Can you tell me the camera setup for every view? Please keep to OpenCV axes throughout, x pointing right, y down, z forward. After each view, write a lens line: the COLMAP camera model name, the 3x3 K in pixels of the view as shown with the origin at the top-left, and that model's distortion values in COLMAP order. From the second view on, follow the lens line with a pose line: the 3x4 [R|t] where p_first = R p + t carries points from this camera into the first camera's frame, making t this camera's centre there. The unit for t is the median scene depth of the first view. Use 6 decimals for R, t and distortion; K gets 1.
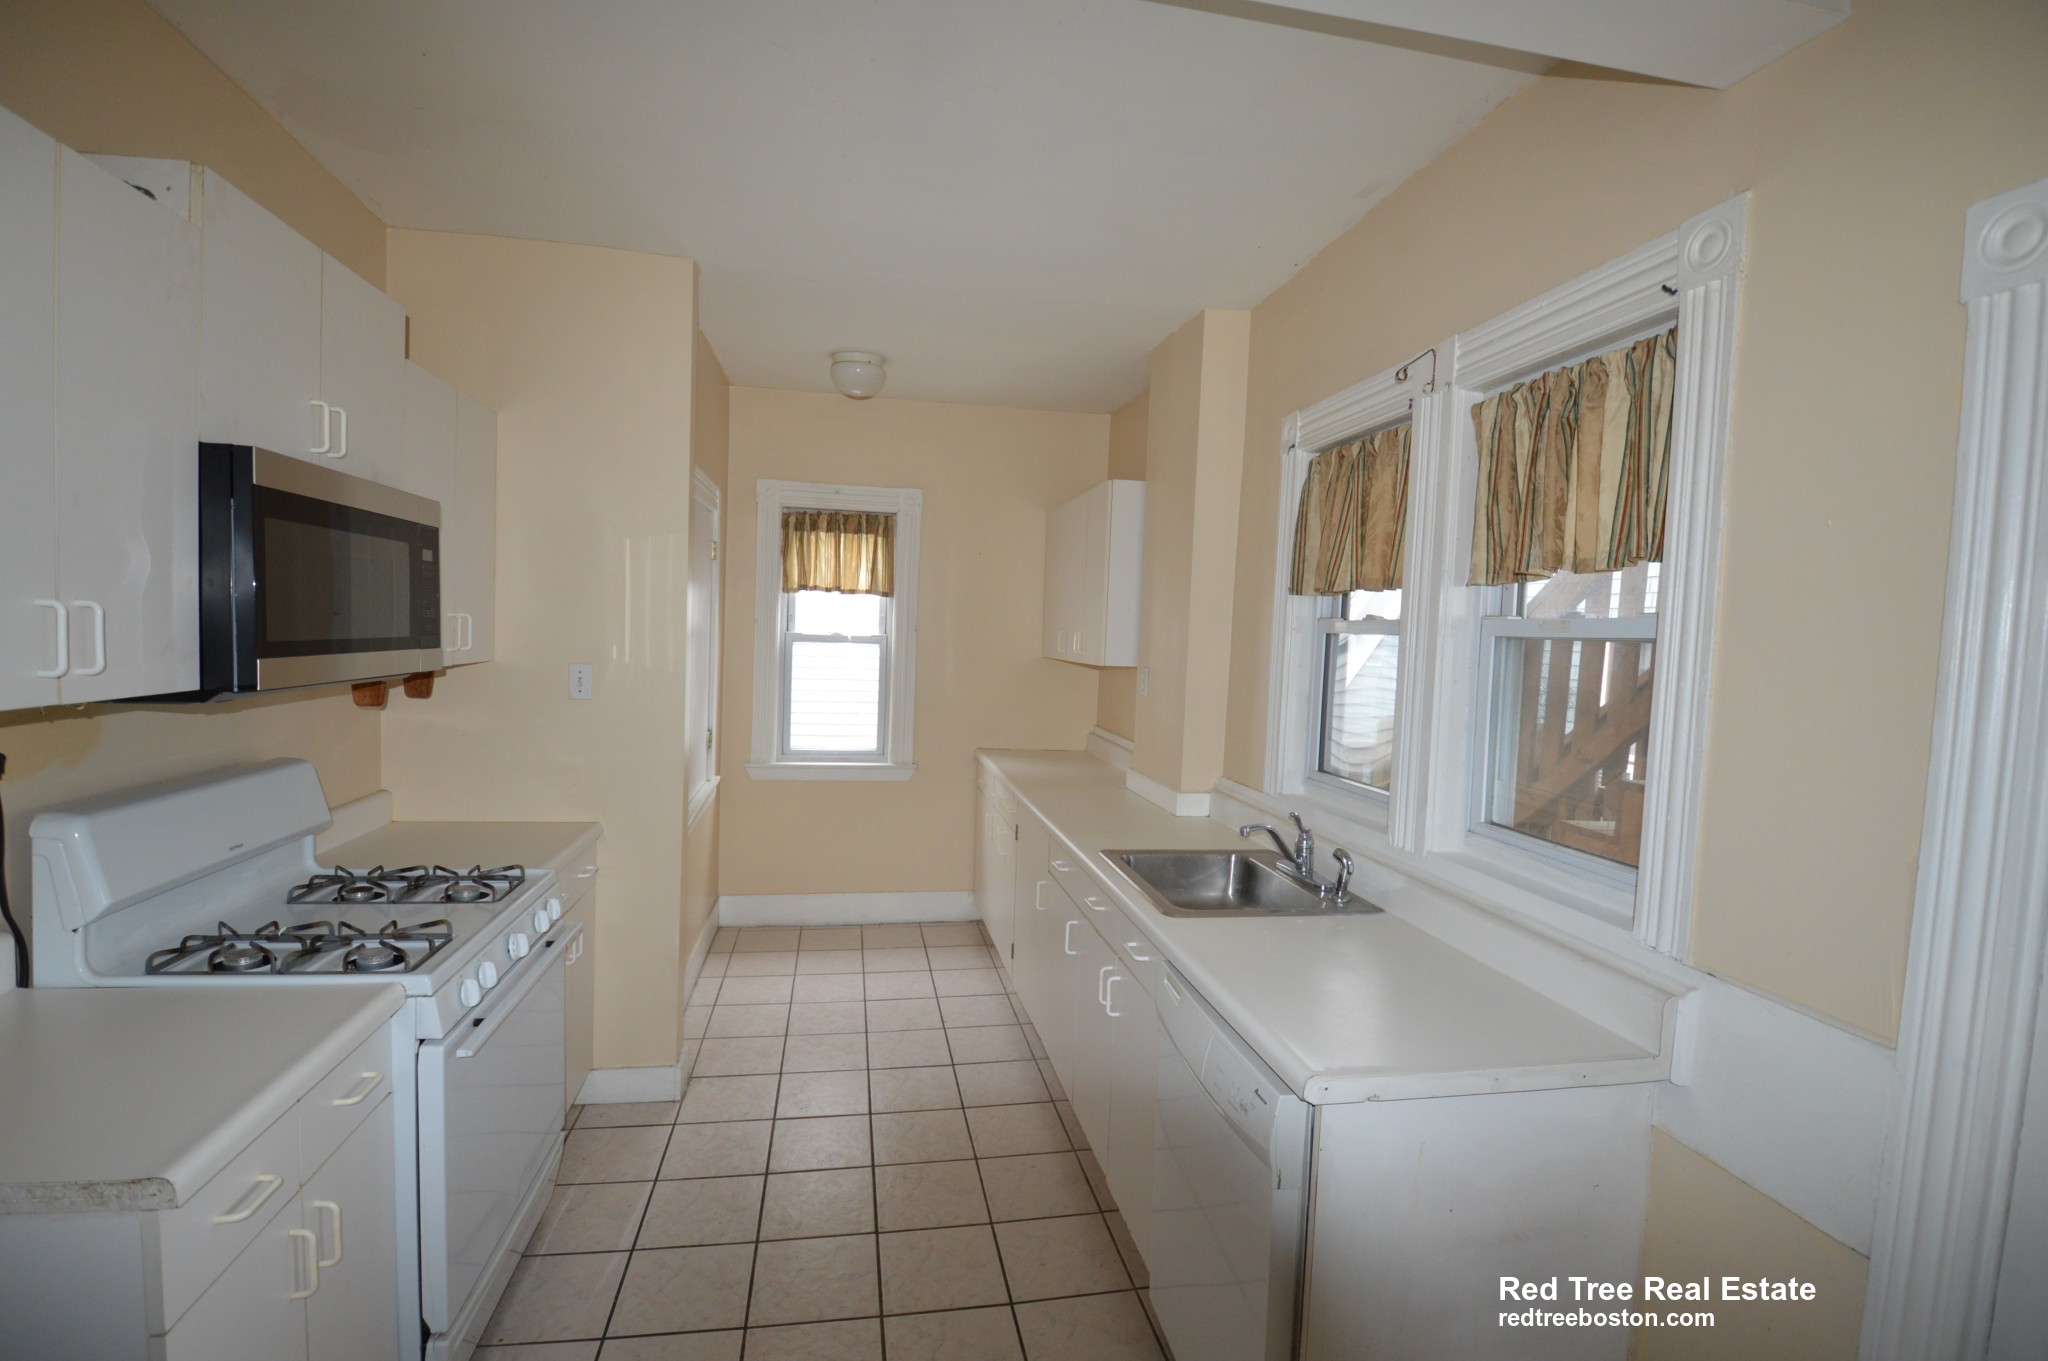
lens RADIAL K [[909.7, 0, 1011.1], [0, 909.7, 680.5], [0, 0, 1]] dist [-0.014416, -0.005245]
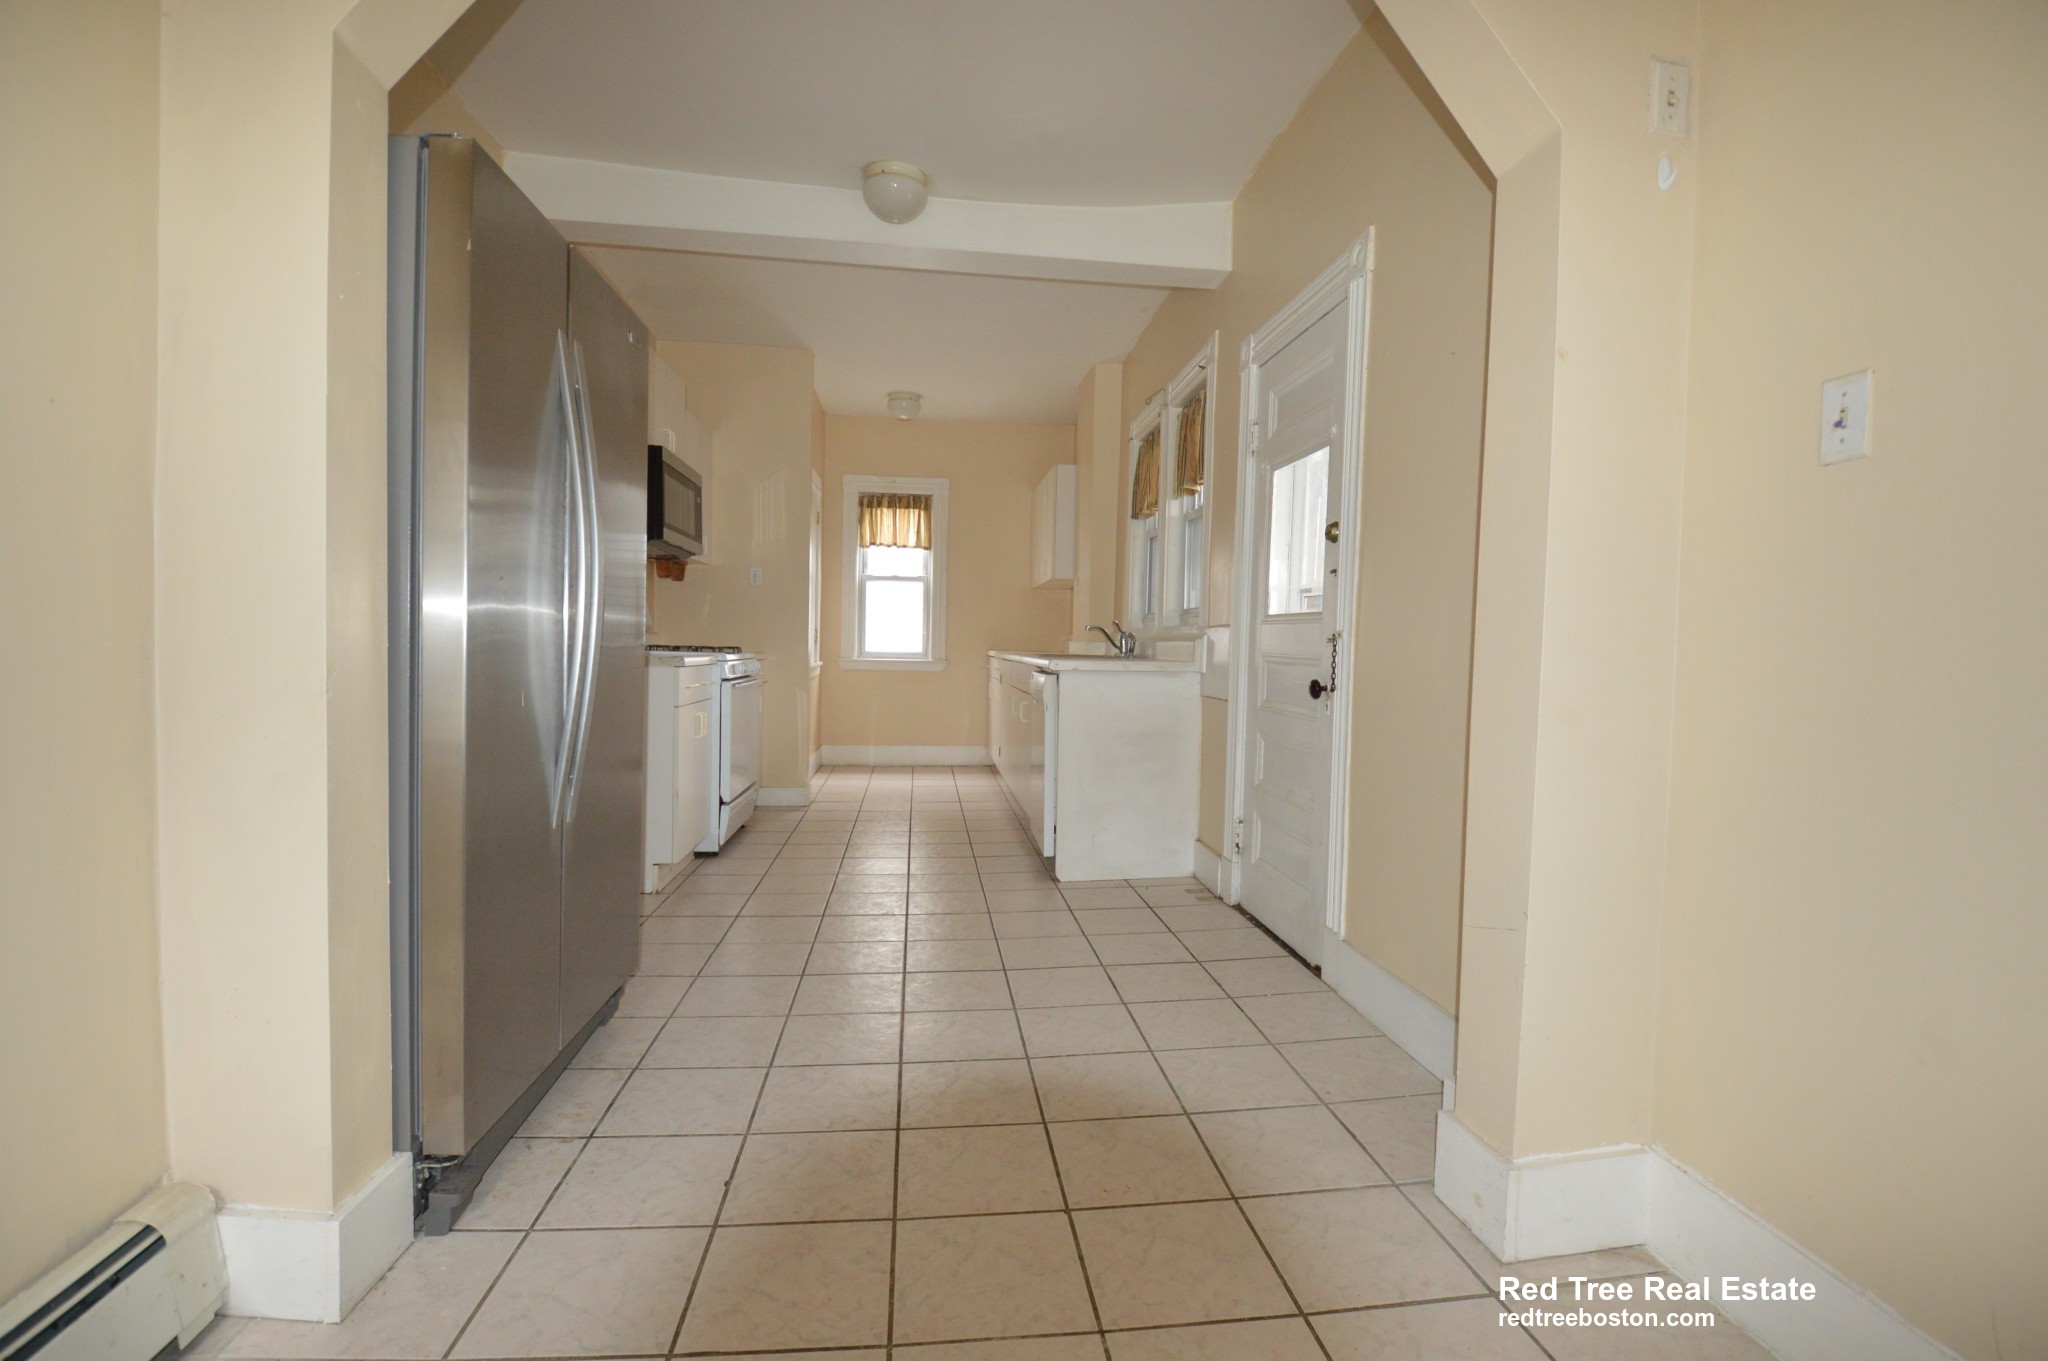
lens RADIAL K [[909.7, 0, 1038.4], [0, 909.7, 682.5], [0, 0, 1]] dist [-0.014416, -0.005245]
pose [[0.998495, -0.017922, -0.051830, 0.125747], [0.017219, 0.999754, -0.013966, 0.157111], [0.052067, 0.013052, 0.998558, -0.515587]]
